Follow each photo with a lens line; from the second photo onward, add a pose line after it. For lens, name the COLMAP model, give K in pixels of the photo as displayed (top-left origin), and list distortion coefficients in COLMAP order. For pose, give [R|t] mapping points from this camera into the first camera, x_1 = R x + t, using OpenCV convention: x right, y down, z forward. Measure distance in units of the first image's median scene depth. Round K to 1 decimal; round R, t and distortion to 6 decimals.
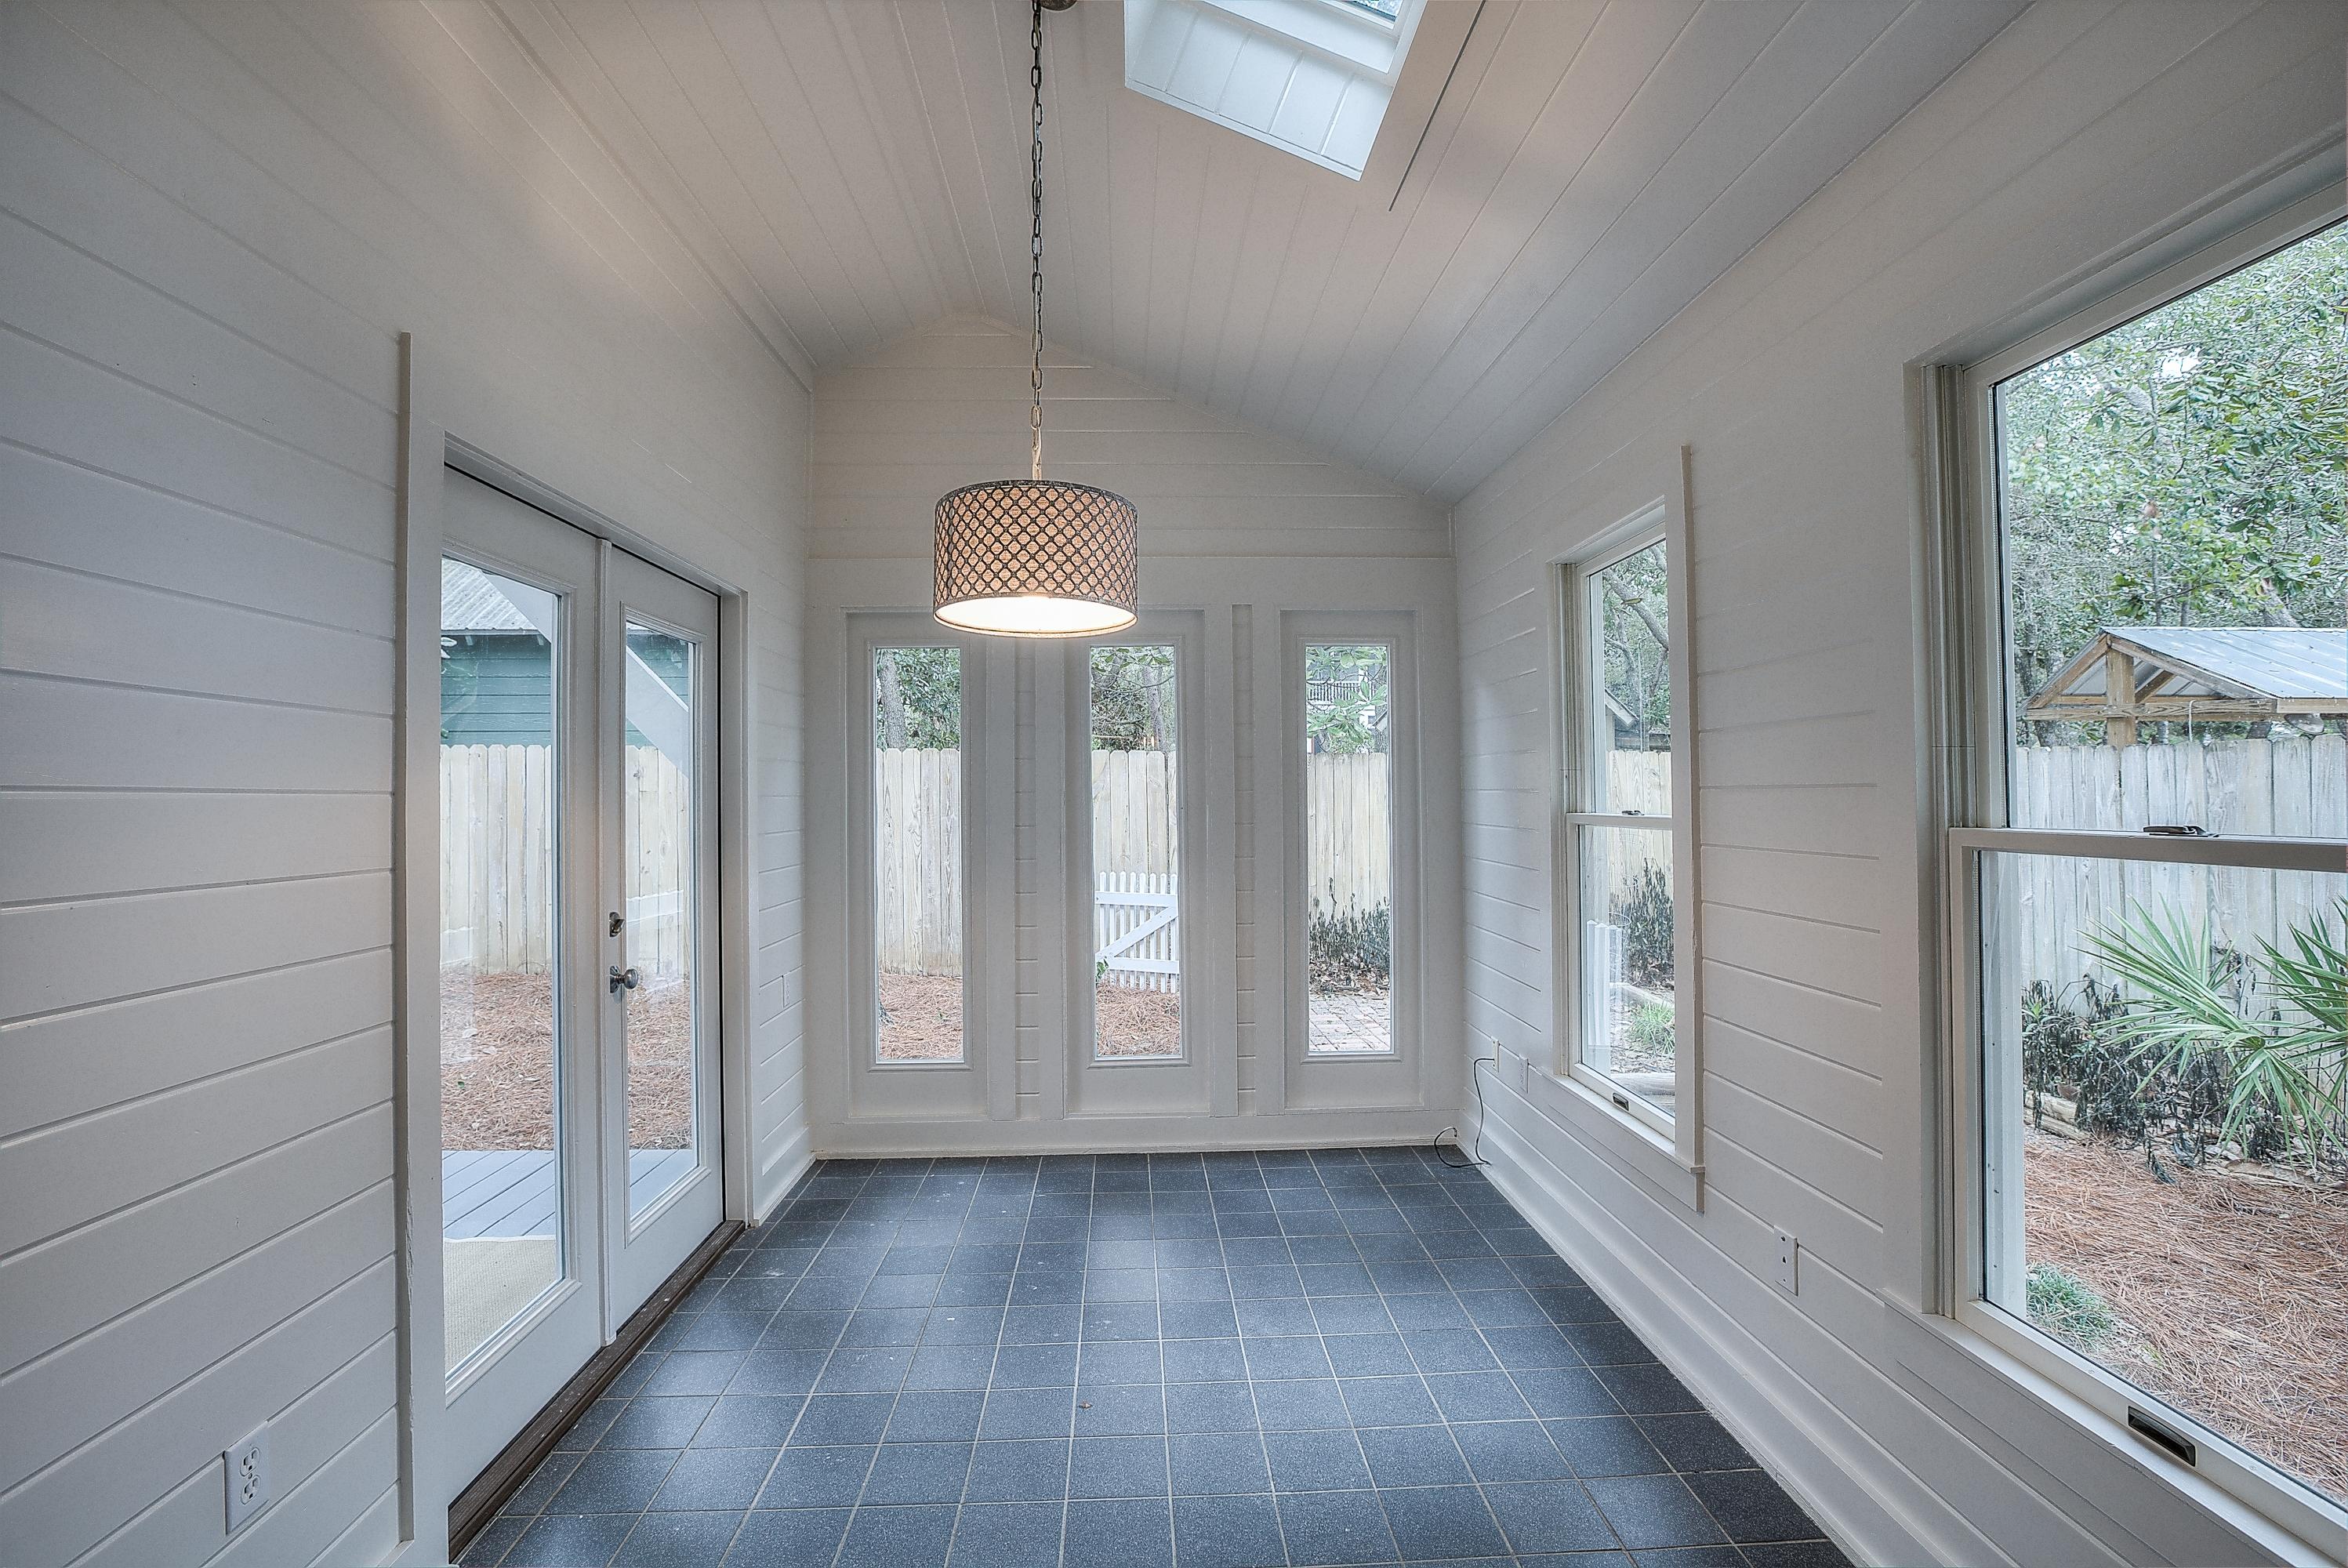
lens RADIAL K [[1063.9, 0, 1166.2], [0, 1063.9, 775.4], [0, 0, 1]] dist [-0.055369, 0.021024]
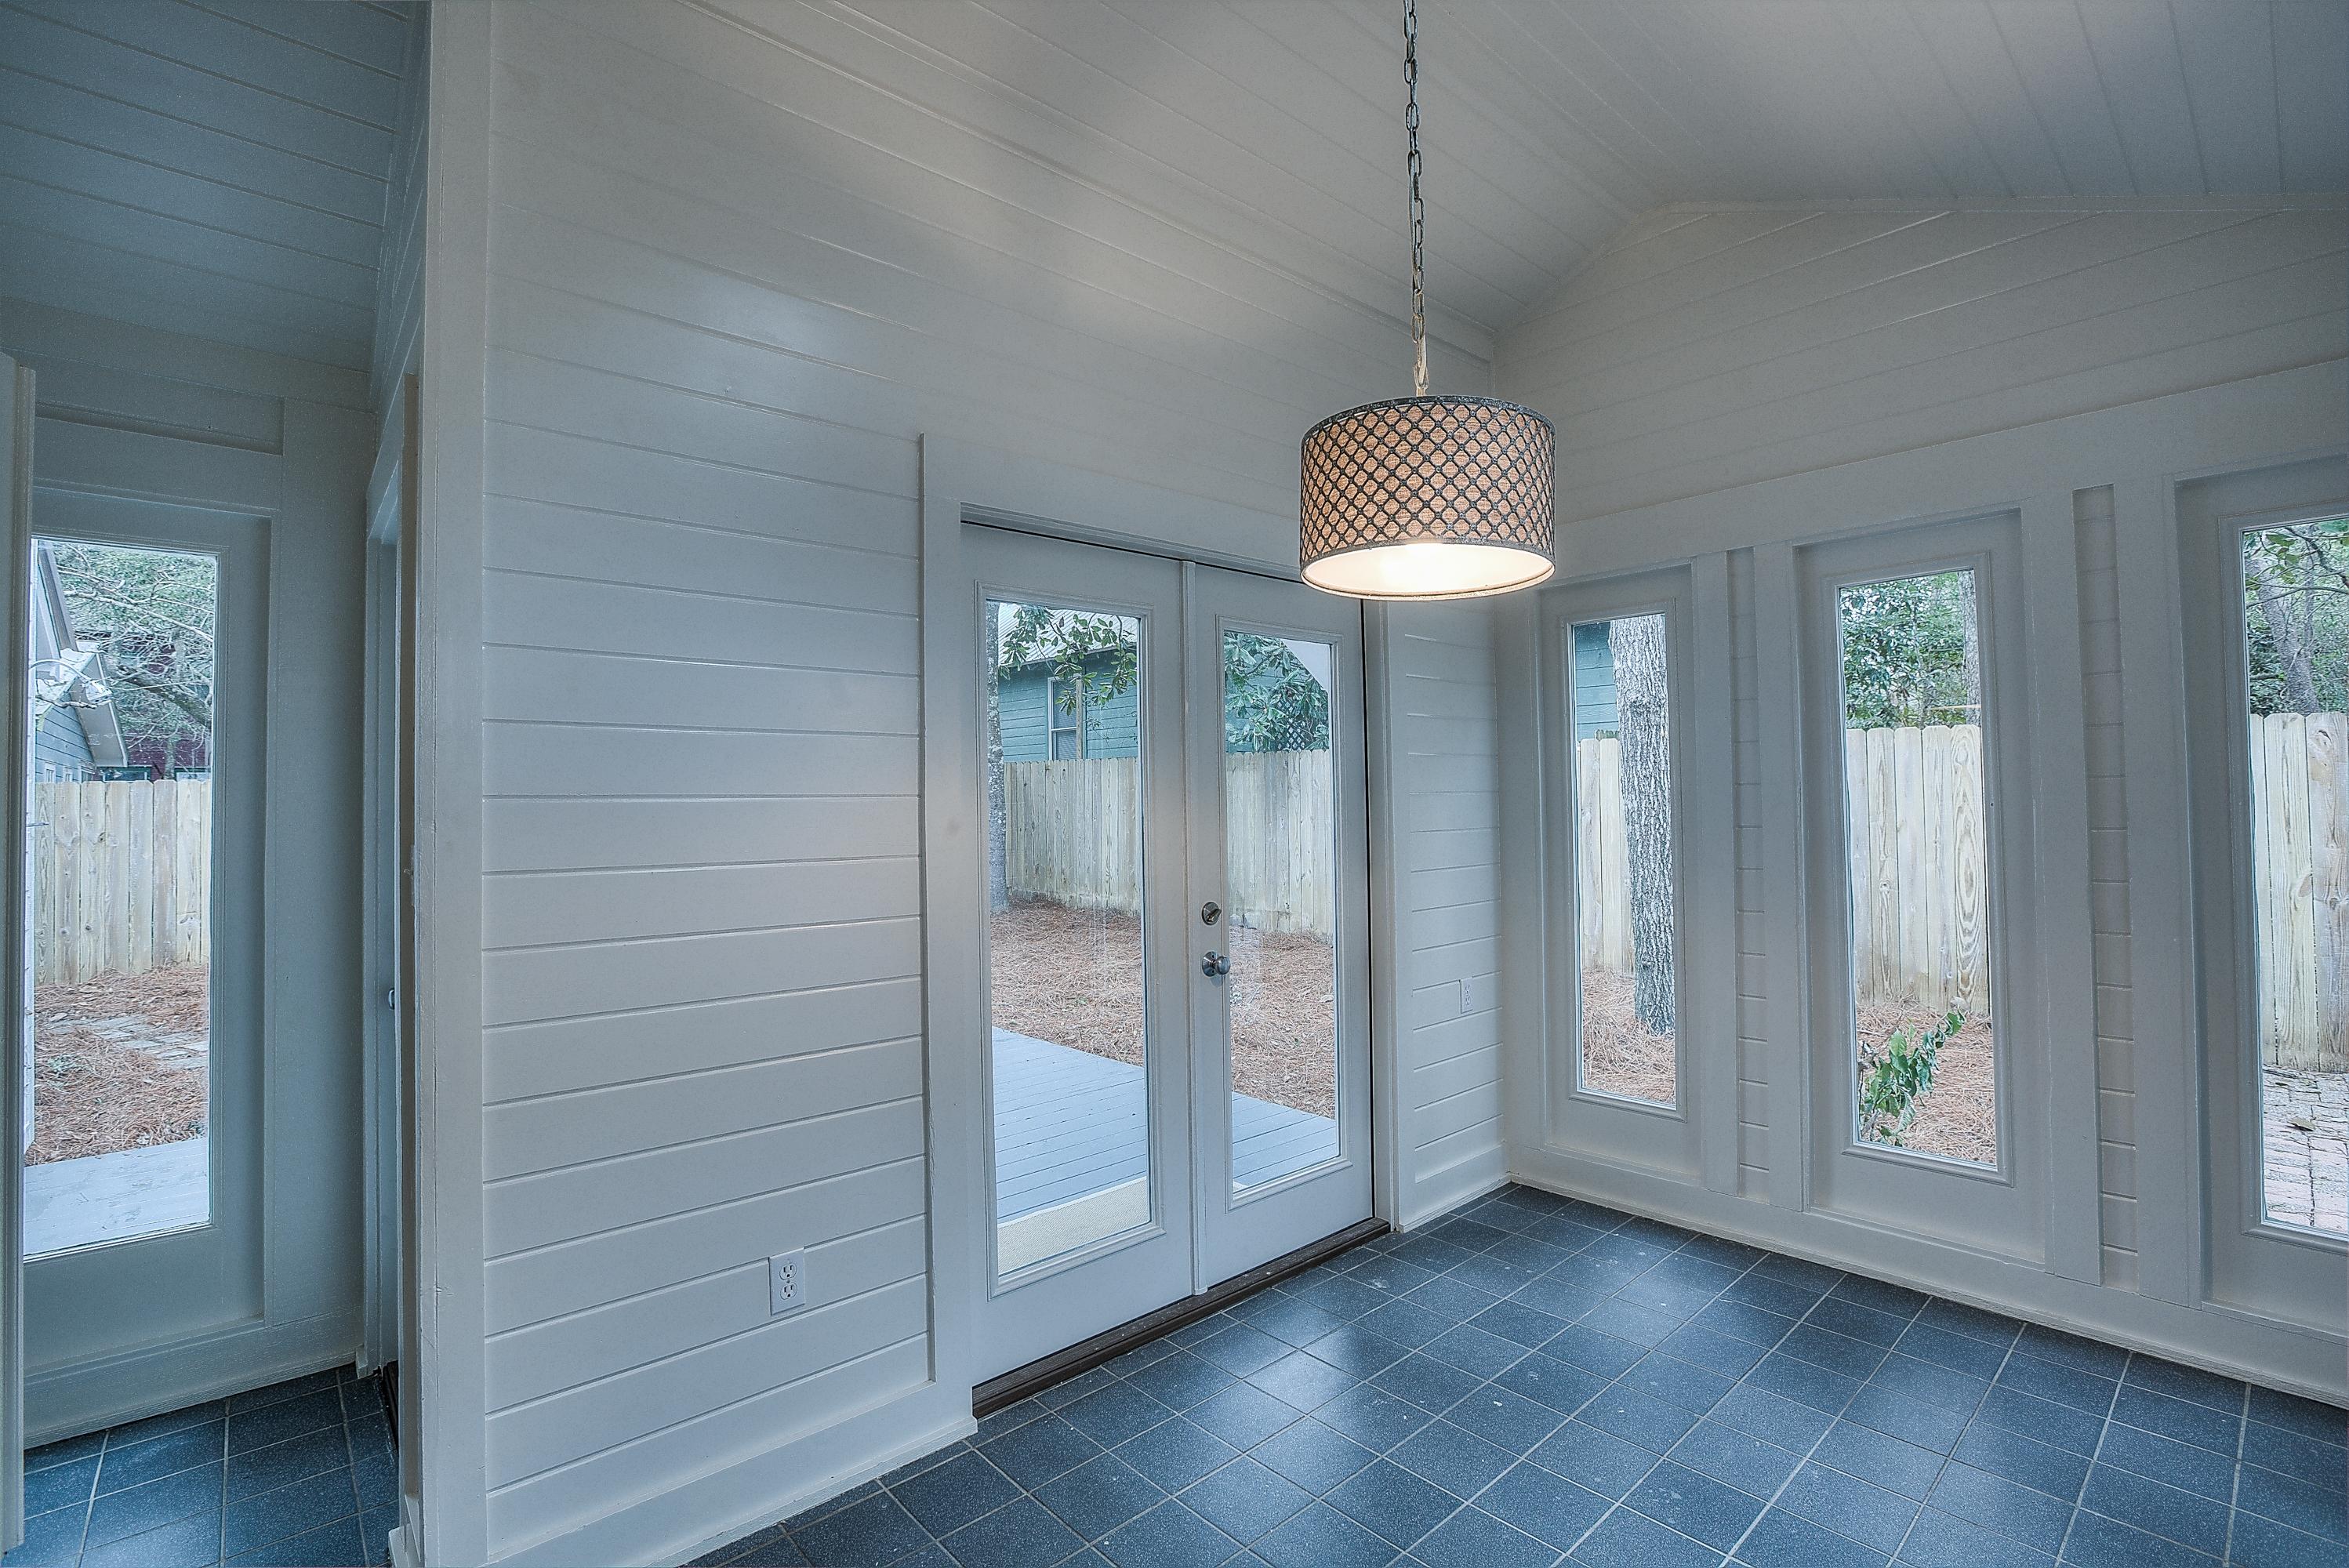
lens RADIAL K [[1064.3, 0, 1166.7], [0, 1064.3, 775.4], [0, 0, 1]] dist [-0.055369, 0.021024]
pose [[0.634554, -0.018332, -0.772661, 0.237514], [0.023633, 0.999711, -0.004310, 0.002710], [0.772517, -0.015526, 0.634804, 0.211767]]
